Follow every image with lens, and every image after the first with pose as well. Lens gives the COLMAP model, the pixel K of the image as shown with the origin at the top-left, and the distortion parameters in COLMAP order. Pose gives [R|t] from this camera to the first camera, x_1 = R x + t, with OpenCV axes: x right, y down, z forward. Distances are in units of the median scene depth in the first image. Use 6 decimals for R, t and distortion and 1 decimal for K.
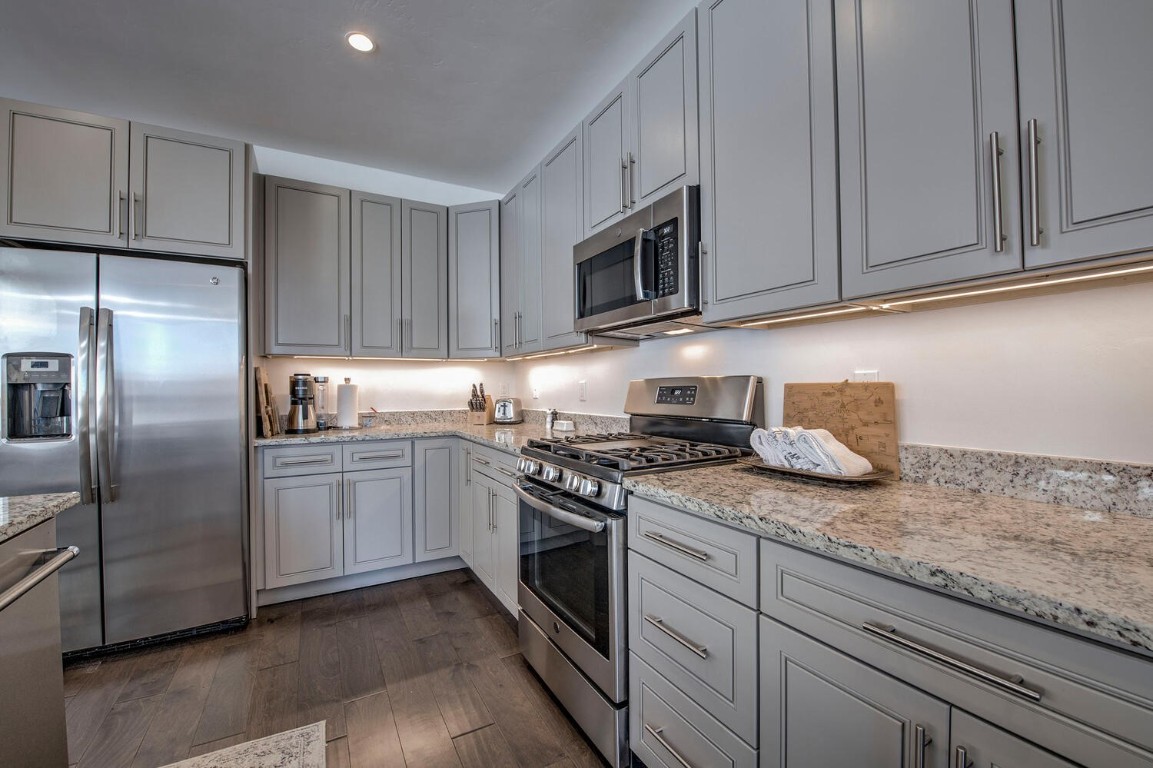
lens RADIAL K [[467.4, 0, 576.0], [0, 467.4, 384.3], [0, 0, 1]] dist [-0.020933, -0.000544]
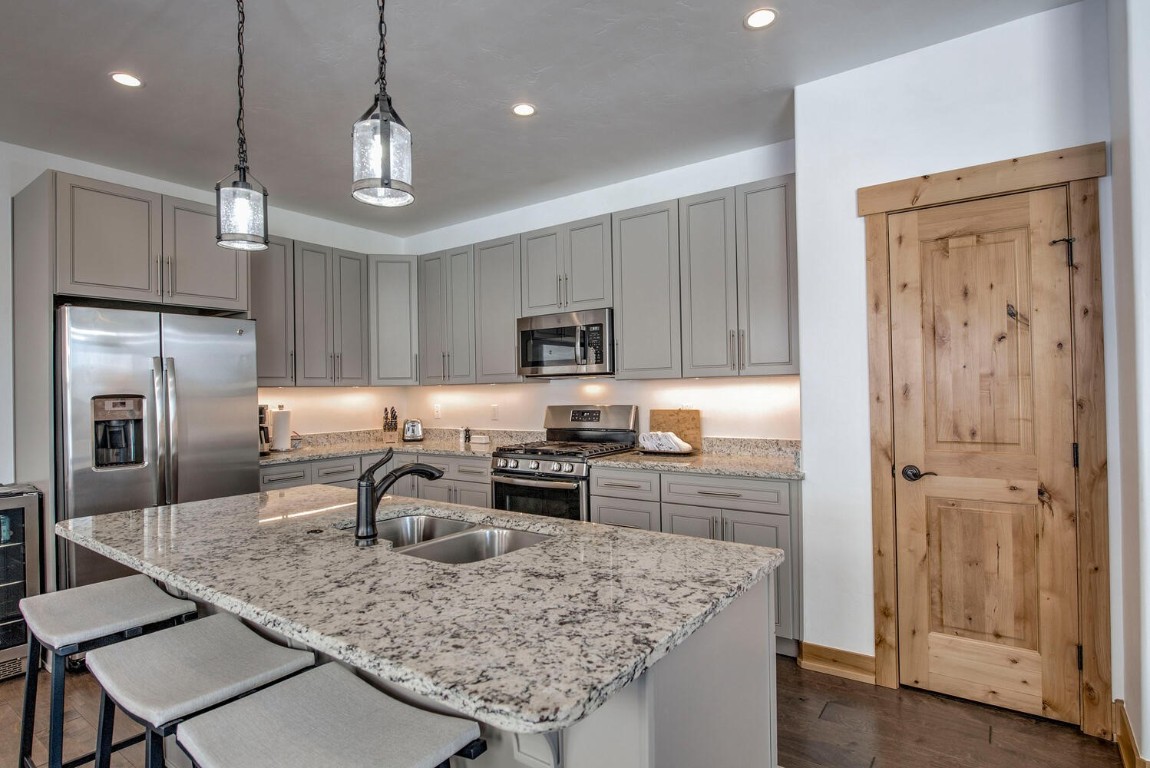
lens RADIAL K [[592.7, 0, 573.3], [0, 592.7, 384.8], [0, 0, 1]] dist [-0.012635, -0.001919]
pose [[0.907003, -0.003307, 0.421110, -0.663873], [0.007775, 0.999930, -0.008894, -0.064369], [-0.421052, 0.011341, 0.906966, -0.832105]]
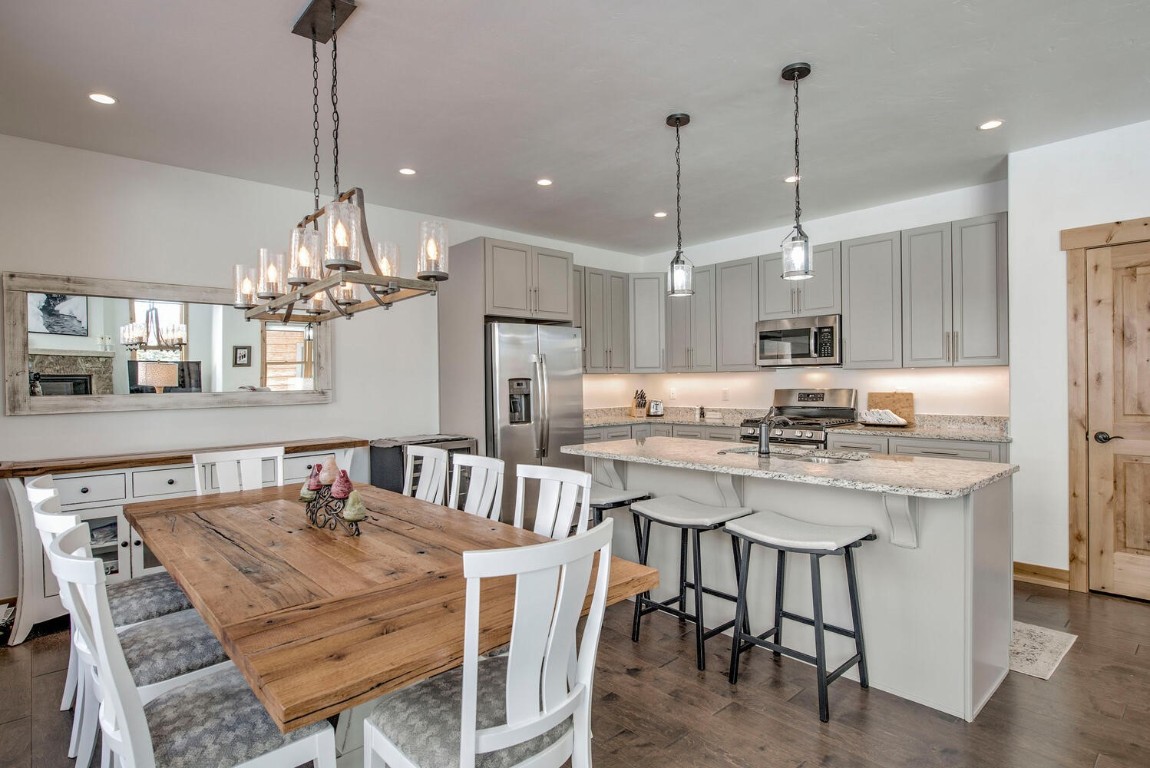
lens RADIAL K [[592.7, 0, 573.3], [0, 592.7, 384.8], [0, 0, 1]] dist [-0.012635, -0.001919]
pose [[0.976374, -0.004194, 0.216048, -1.337254], [0.002254, 0.999955, 0.009221, -0.056483], [-0.216077, -0.008516, 0.976339, -1.313326]]
